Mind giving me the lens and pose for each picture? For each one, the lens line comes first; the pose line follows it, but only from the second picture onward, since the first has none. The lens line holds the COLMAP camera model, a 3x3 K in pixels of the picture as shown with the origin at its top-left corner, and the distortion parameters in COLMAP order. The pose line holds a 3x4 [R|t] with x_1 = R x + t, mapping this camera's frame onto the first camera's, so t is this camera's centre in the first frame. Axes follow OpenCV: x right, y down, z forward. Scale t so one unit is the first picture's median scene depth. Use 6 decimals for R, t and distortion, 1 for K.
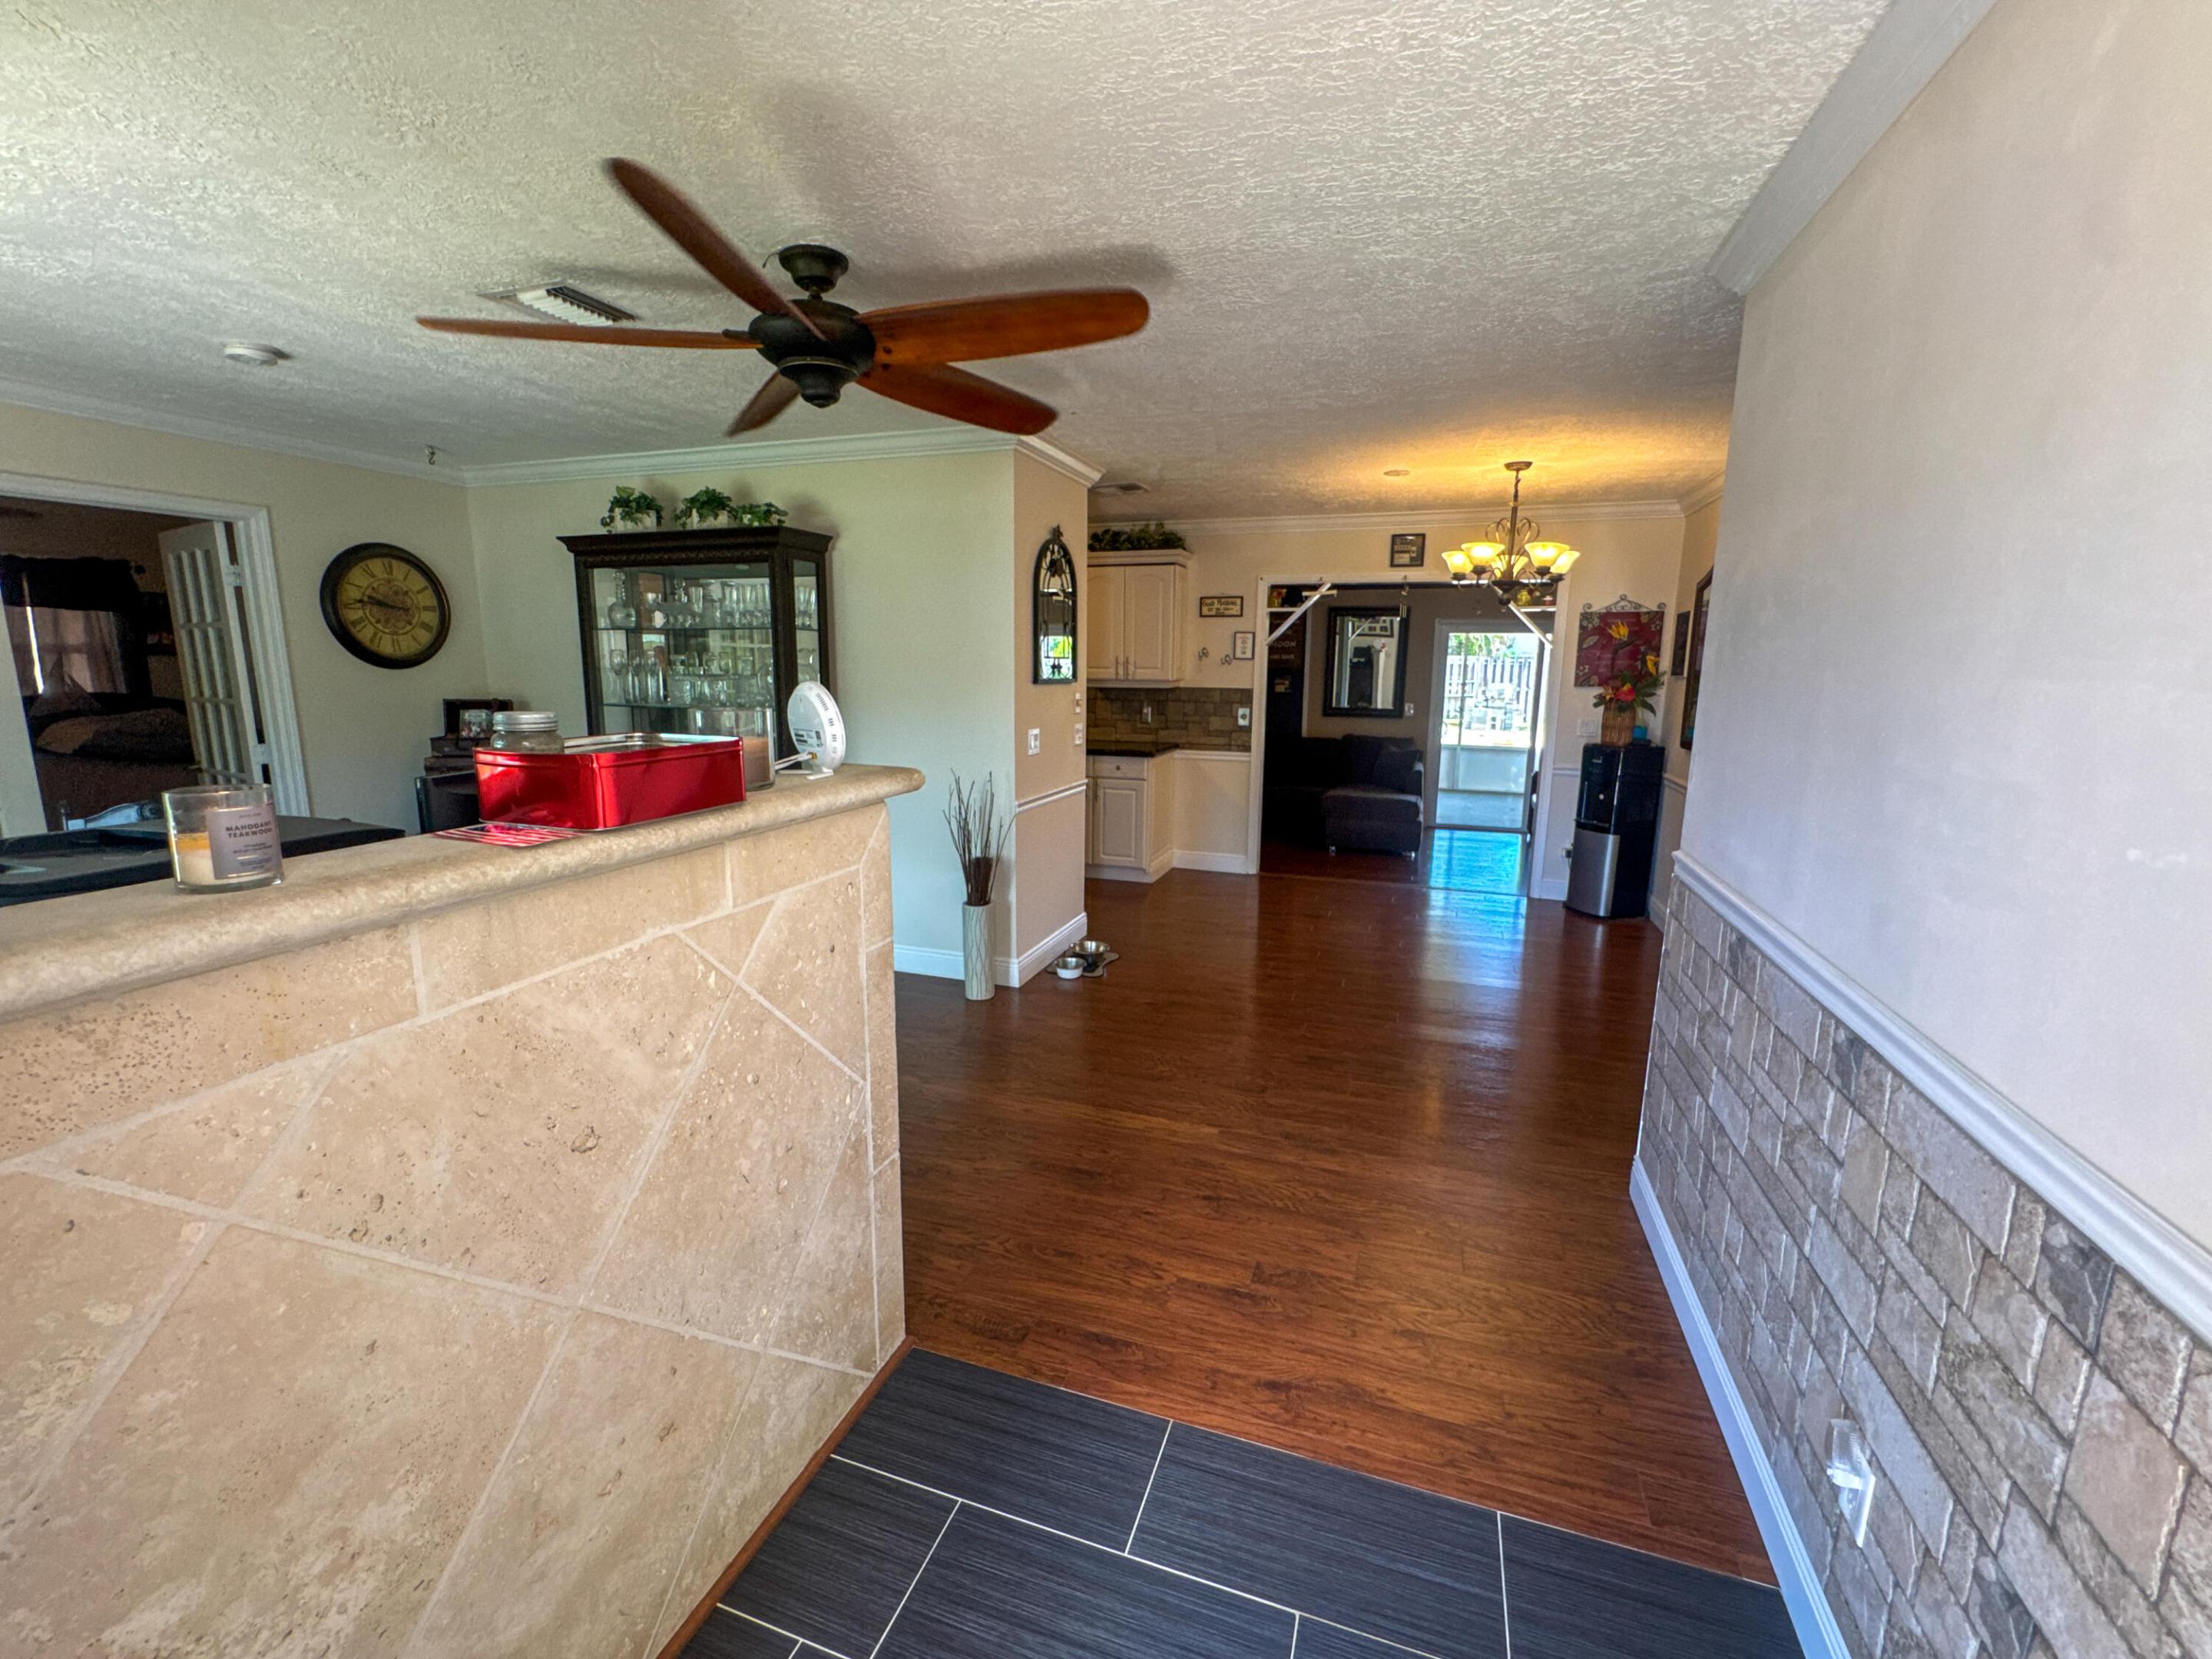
lens RADIAL K [[927.8, 0, 1097.8], [0, 927.8, 831.1], [0, 0, 1]] dist [-0.001712, -0.000010]
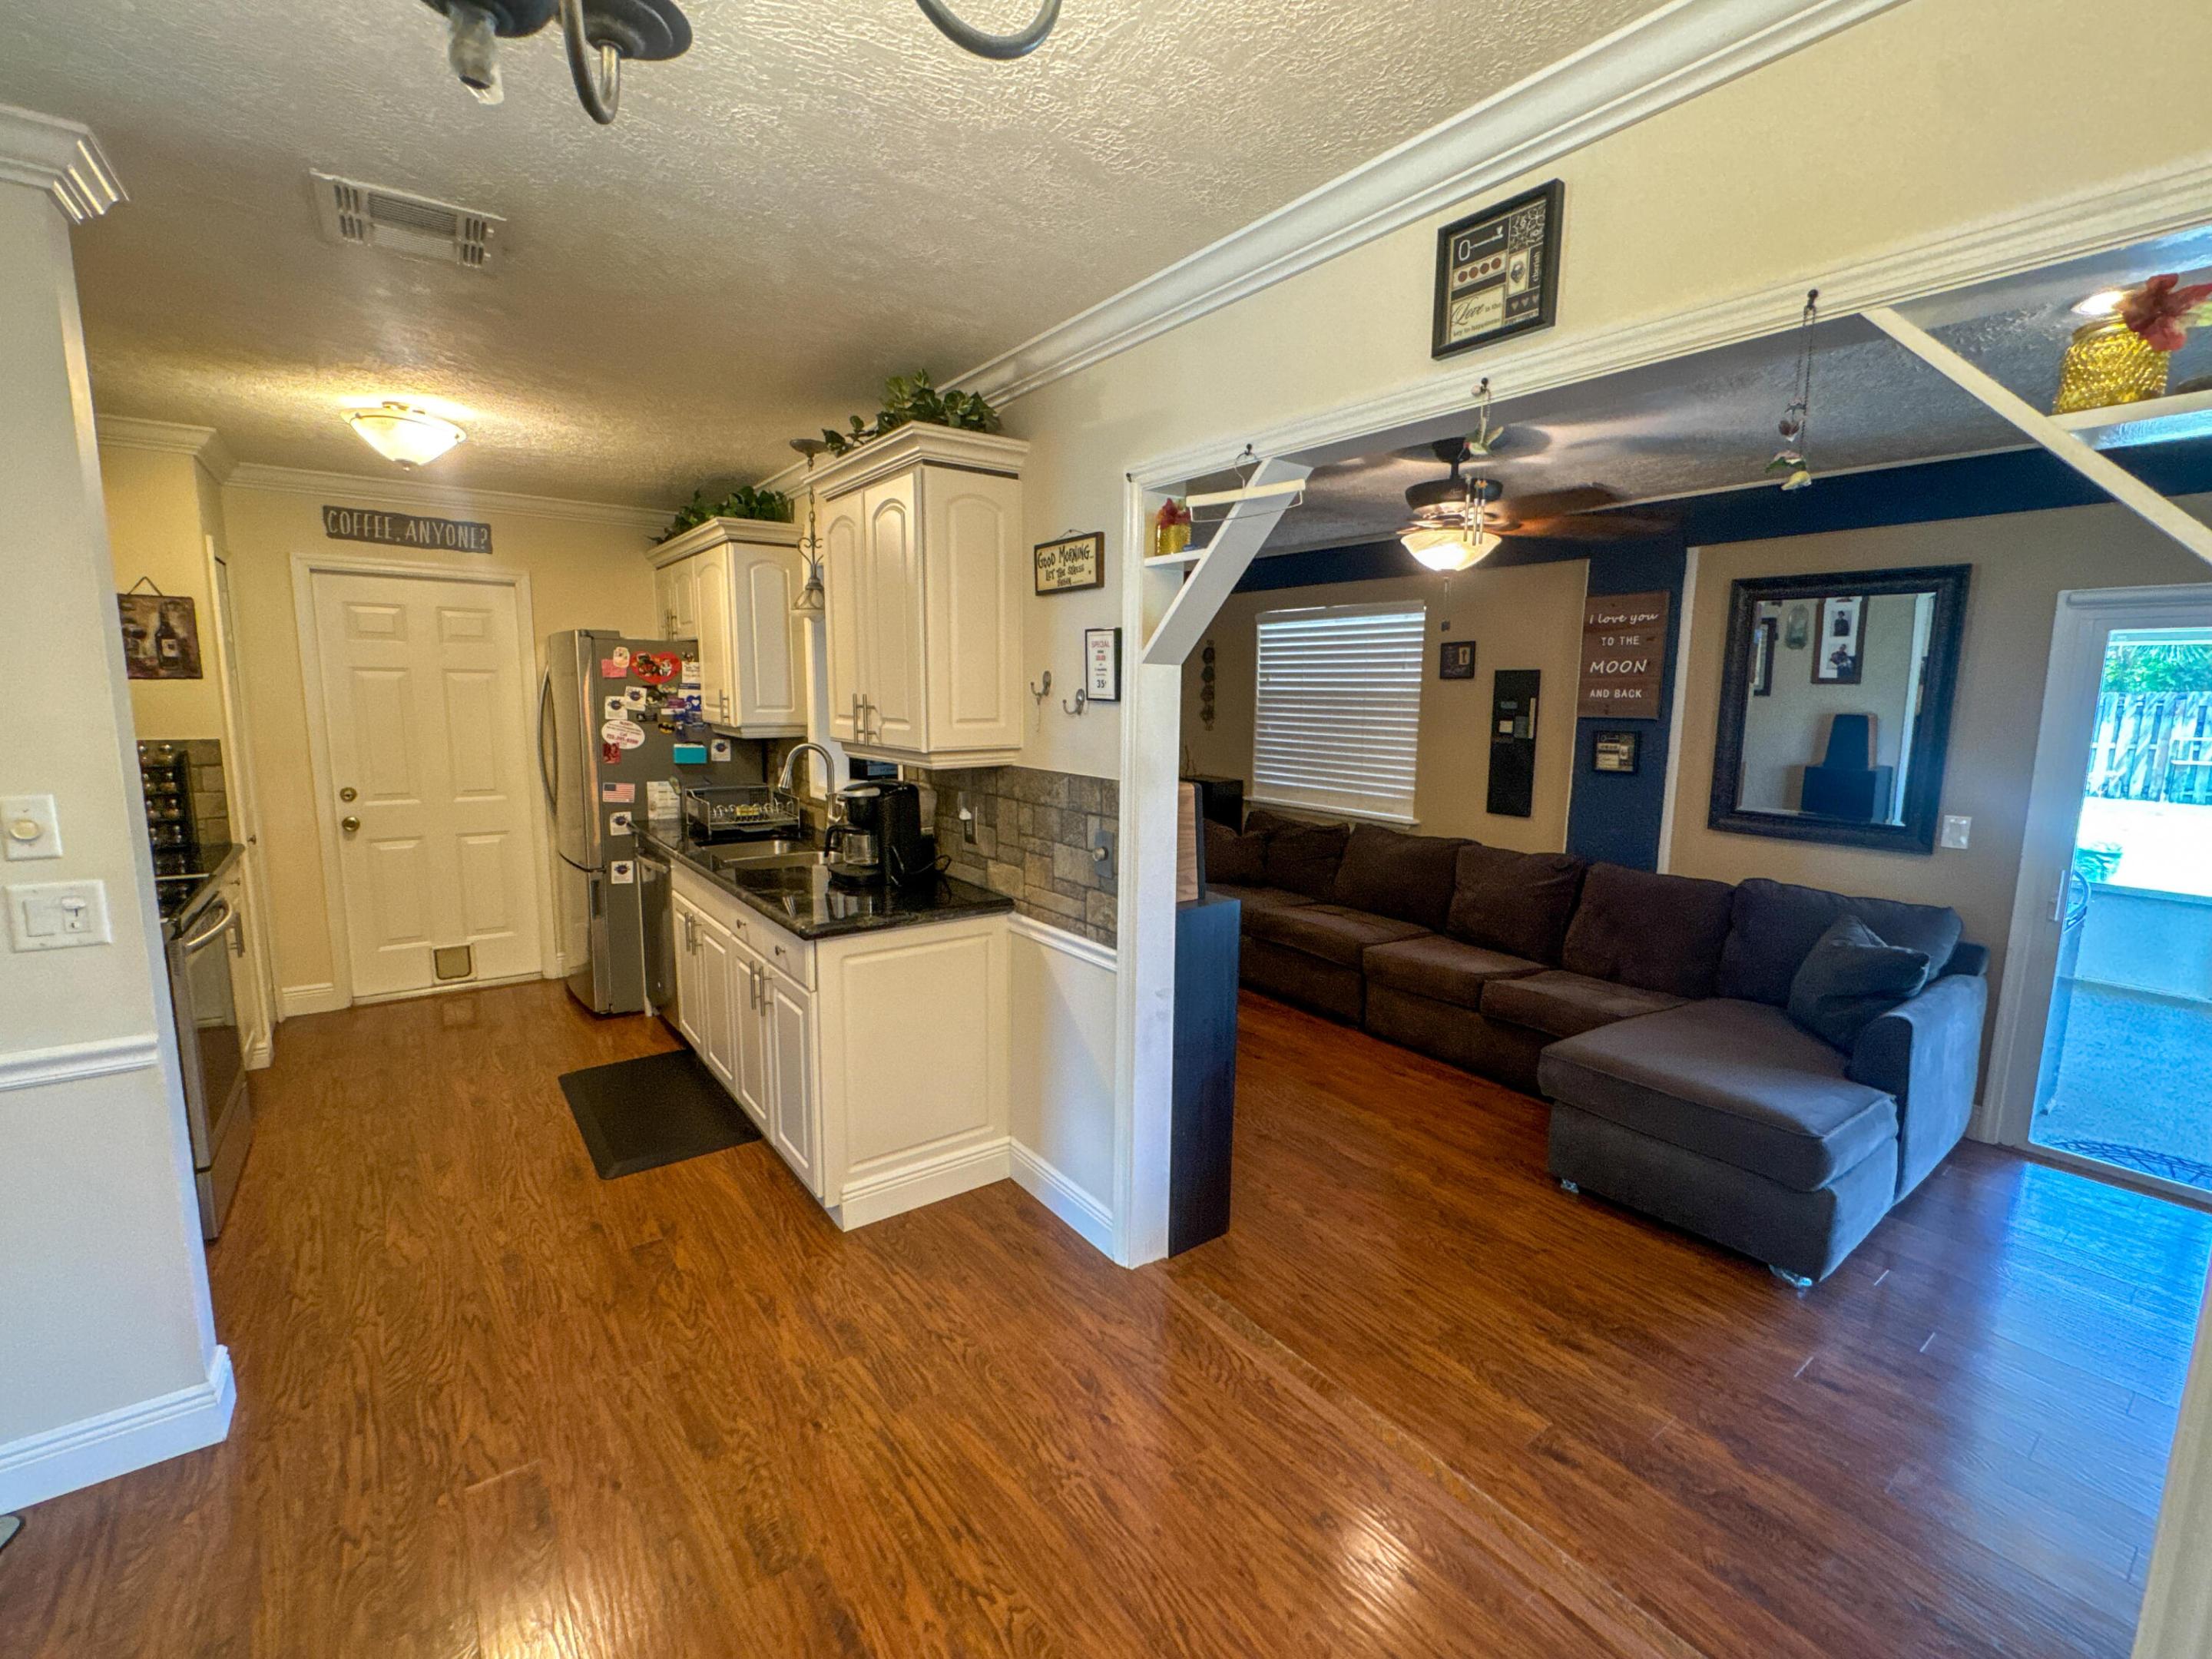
lens RADIAL K [[951.6, 0, 1103.0], [0, 951.6, 827.0], [0, 0, 1]] dist [-0.003587, -0.000044]
pose [[0.830006, 0.081679, -0.551741, 0.381295], [-0.105294, 0.994378, -0.011192, -0.134450], [0.547725, 0.067384, 0.833940, 0.703858]]
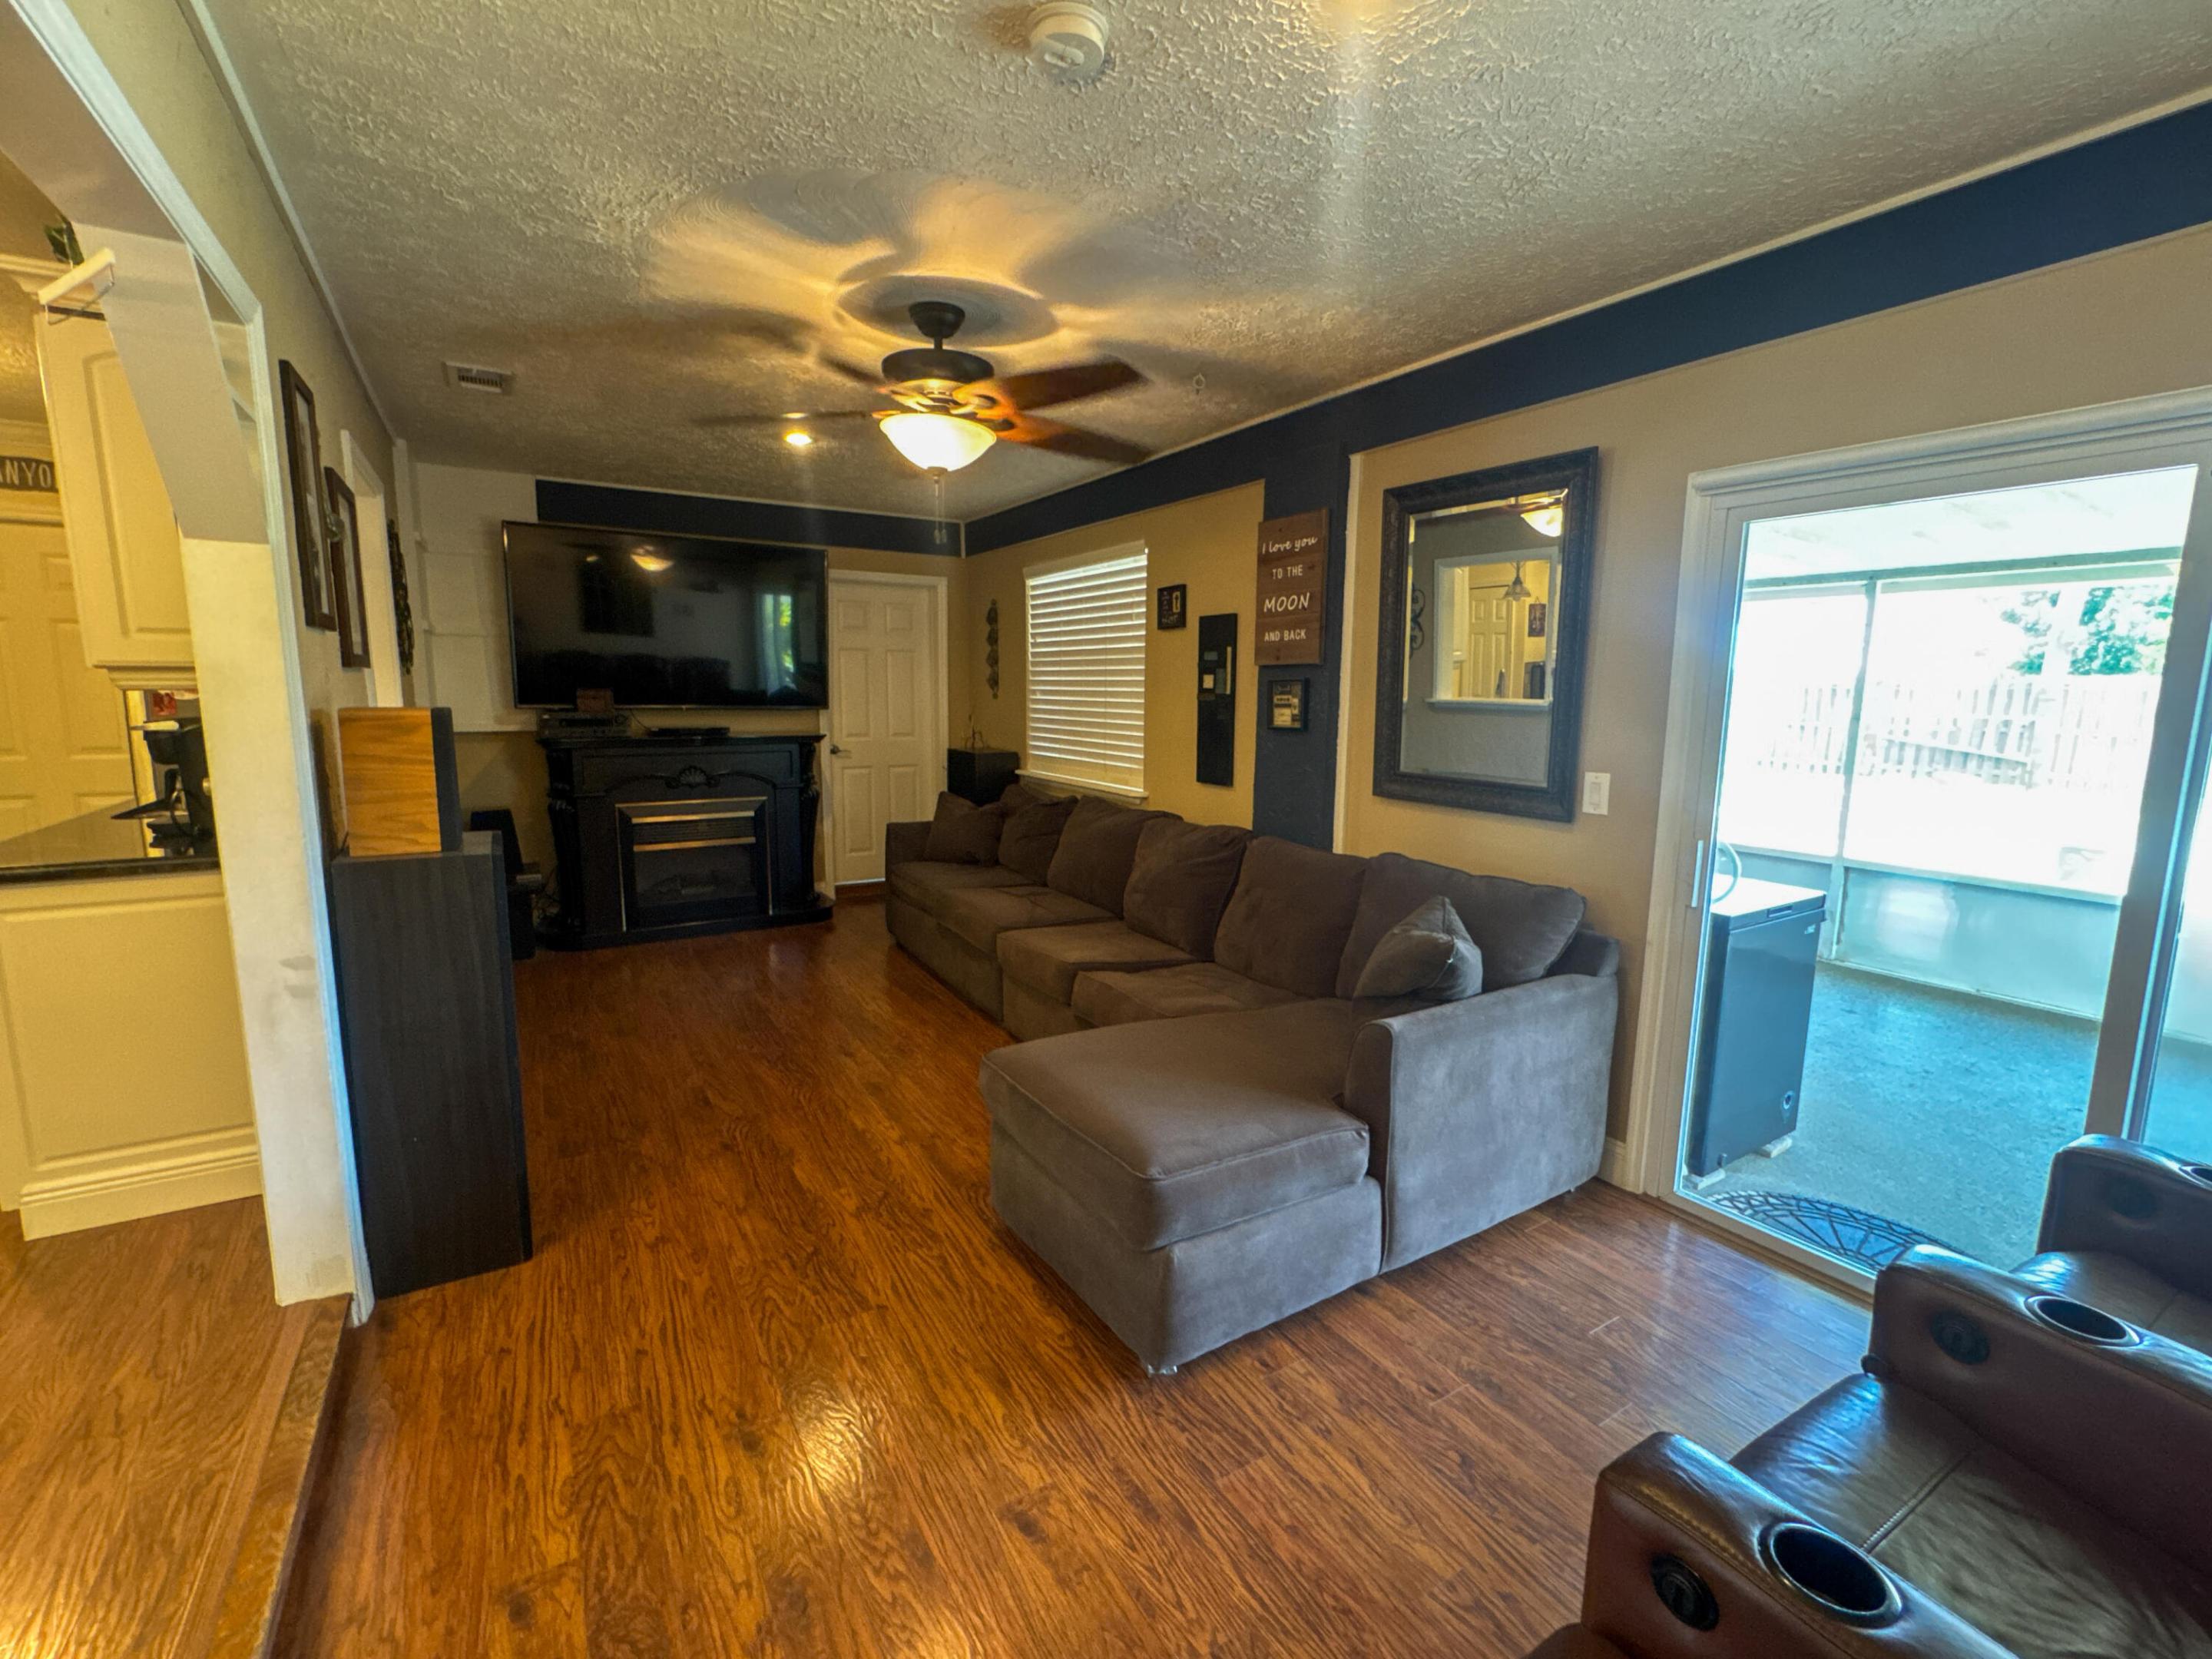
lens RADIAL K [[951.6, 0, 1103.0], [0, 951.6, 827.0], [0, 0, 1]] dist [-0.003587, -0.000044]
pose [[0.781579, 0.091521, -0.617056, 0.590855], [-0.116737, 0.993163, -0.000558, -0.148800], [0.612786, 0.072470, 0.786919, 0.968723]]
